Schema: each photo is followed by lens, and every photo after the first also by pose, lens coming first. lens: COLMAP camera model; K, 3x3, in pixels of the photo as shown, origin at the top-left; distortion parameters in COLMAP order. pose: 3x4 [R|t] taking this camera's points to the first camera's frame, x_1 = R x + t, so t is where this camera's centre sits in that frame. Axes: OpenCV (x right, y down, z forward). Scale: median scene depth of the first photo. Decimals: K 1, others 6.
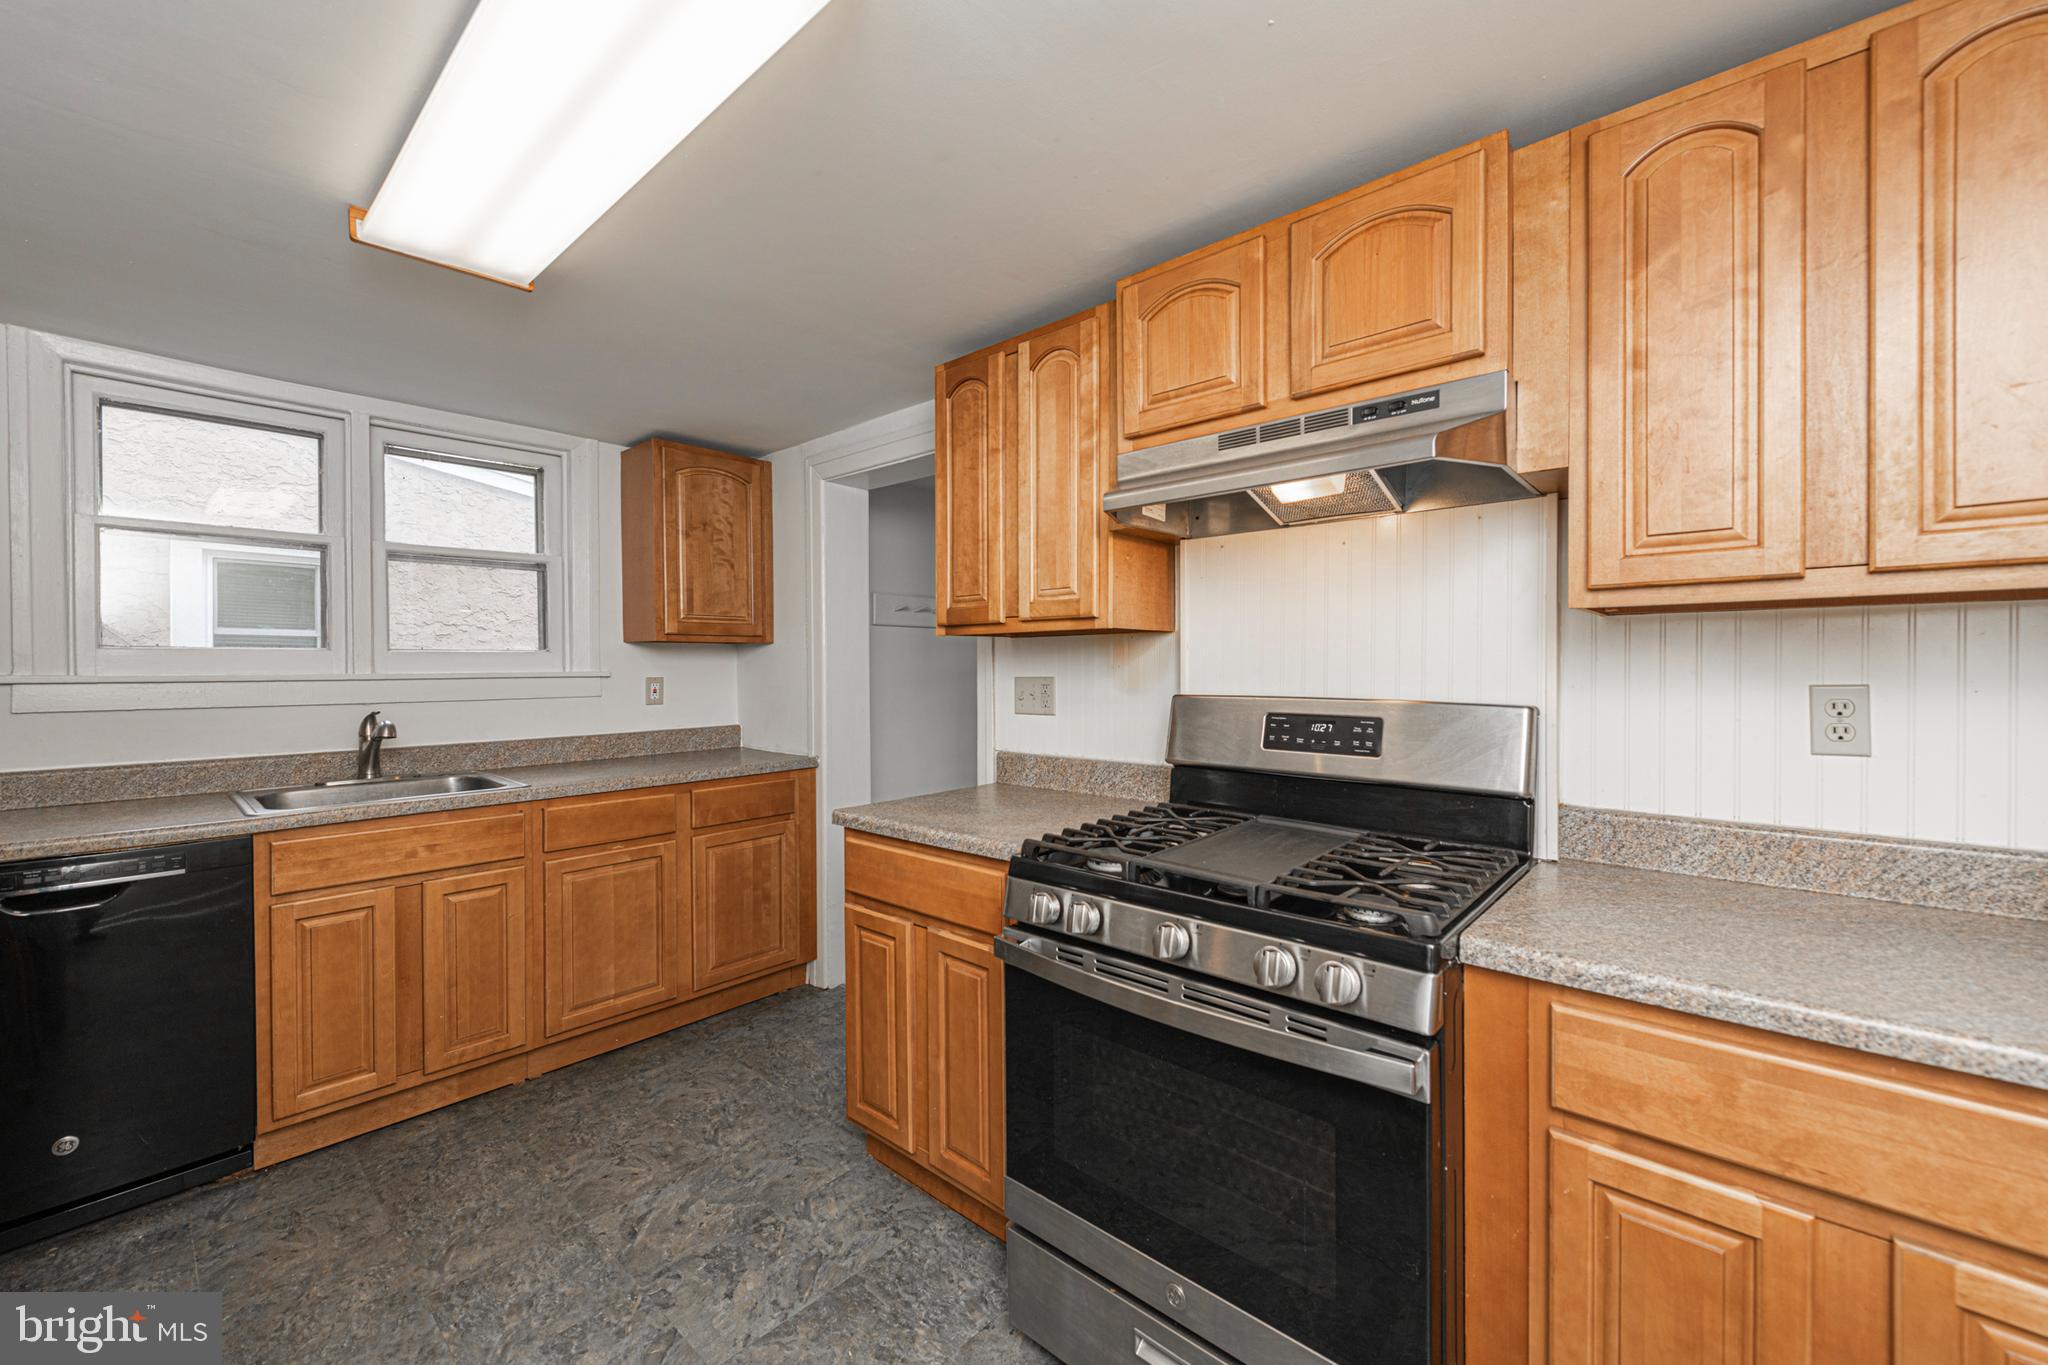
lens RADIAL K [[825.9, 0, 1019.7], [0, 825.9, 668.6], [0, 0, 1]] dist [0.008907, -0.002903]
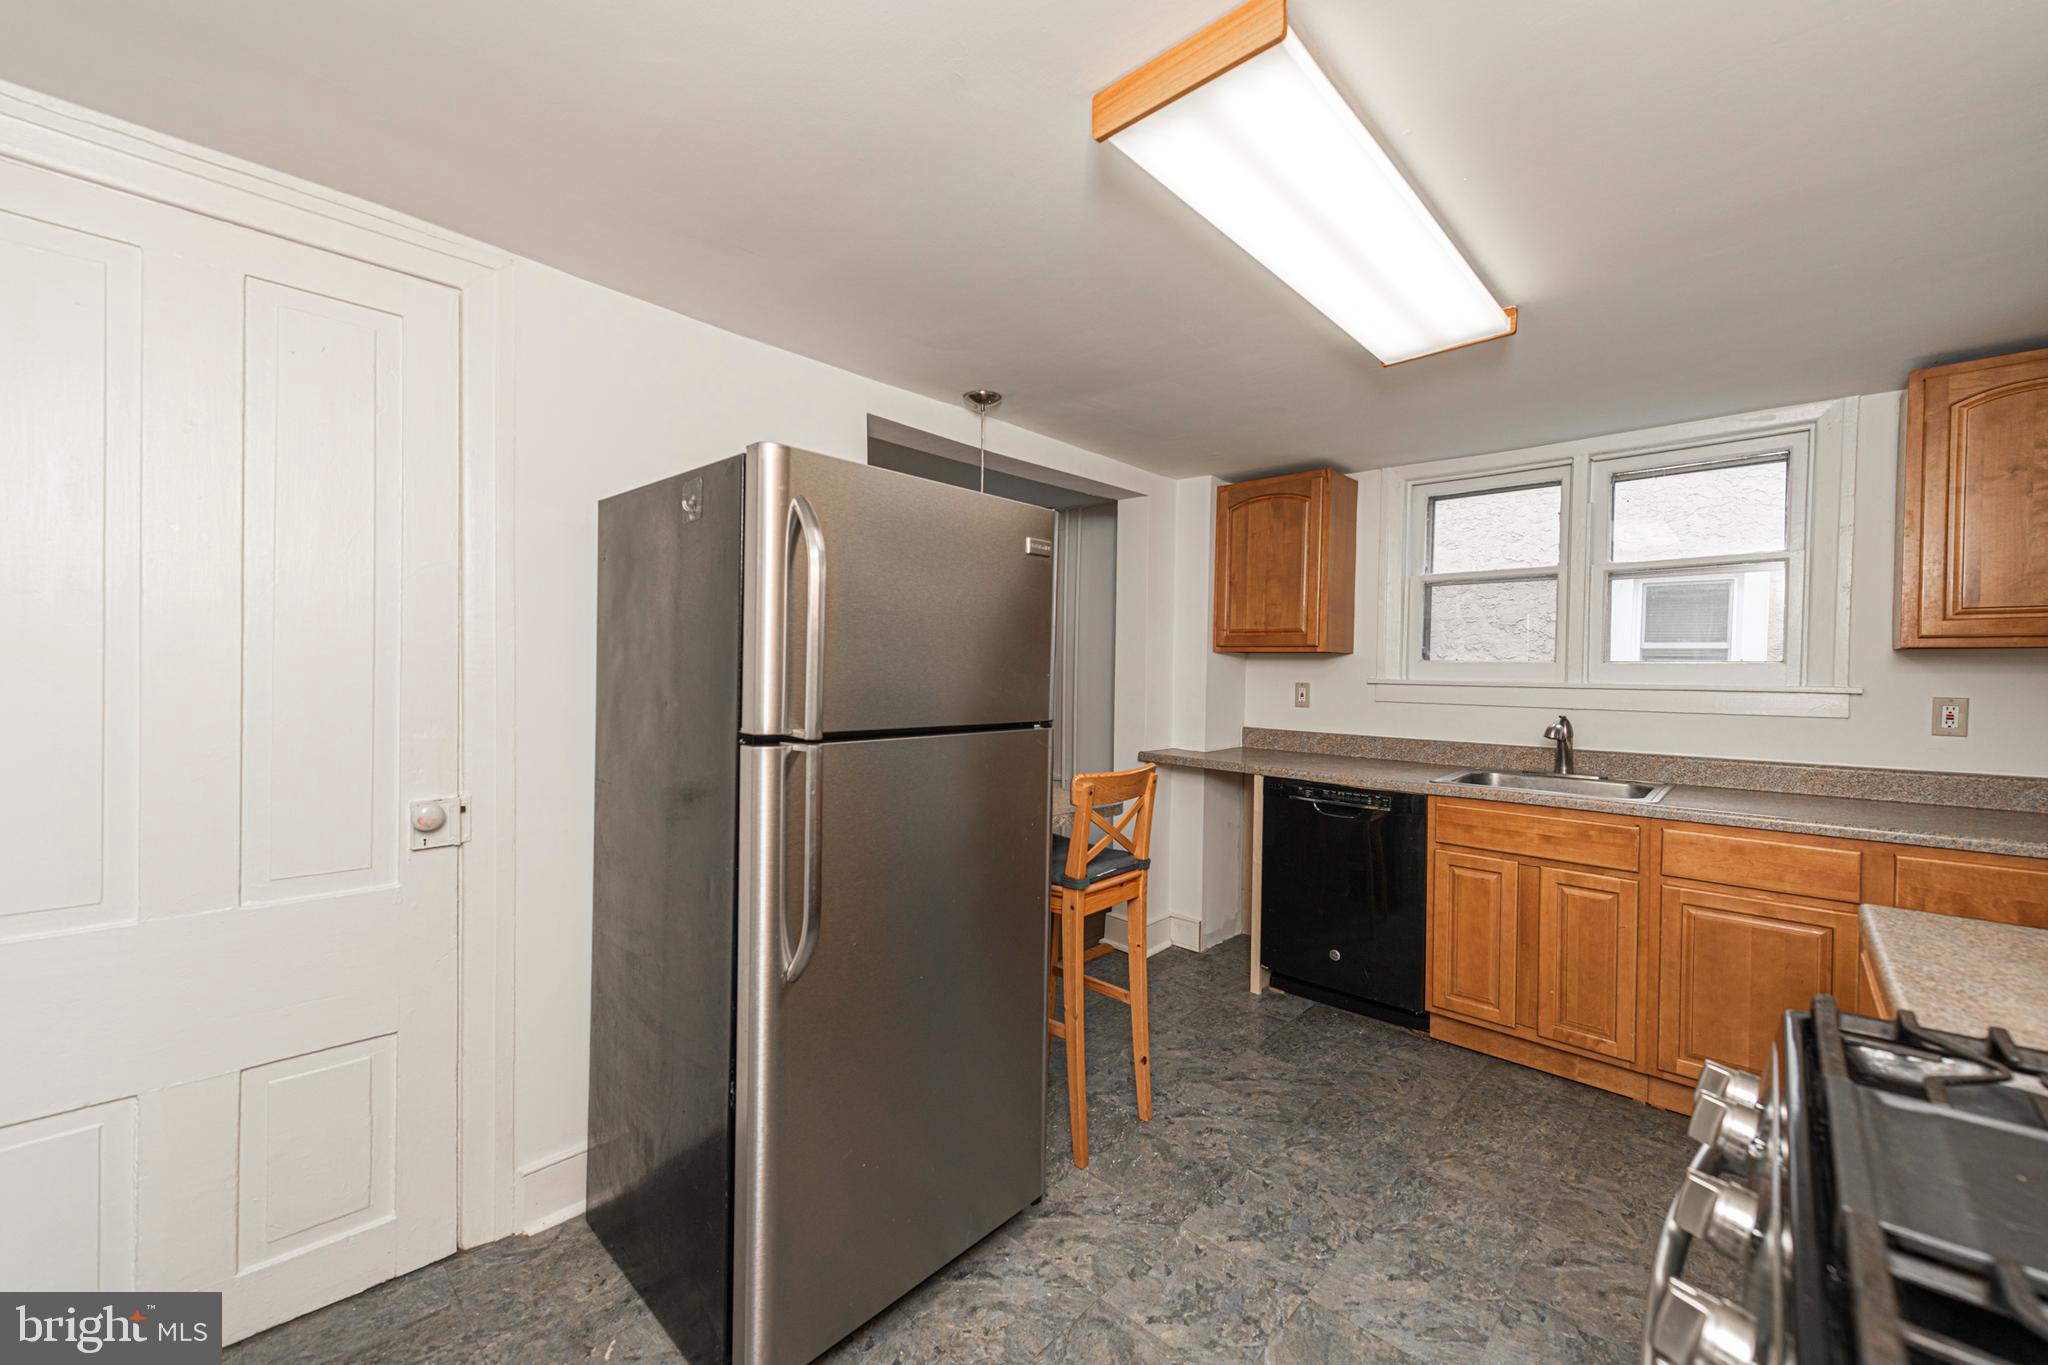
lens RADIAL K [[788.8, 0, 1025.5], [0, 788.8, 686.8], [0, 0, 1]] dist [-0.013442, 0.000077]
pose [[-0.027257, 0.025722, -0.999297, 0.404791], [-0.016655, 0.999518, 0.026182, -0.005535], [0.999490, 0.017357, -0.026815, 0.354734]]
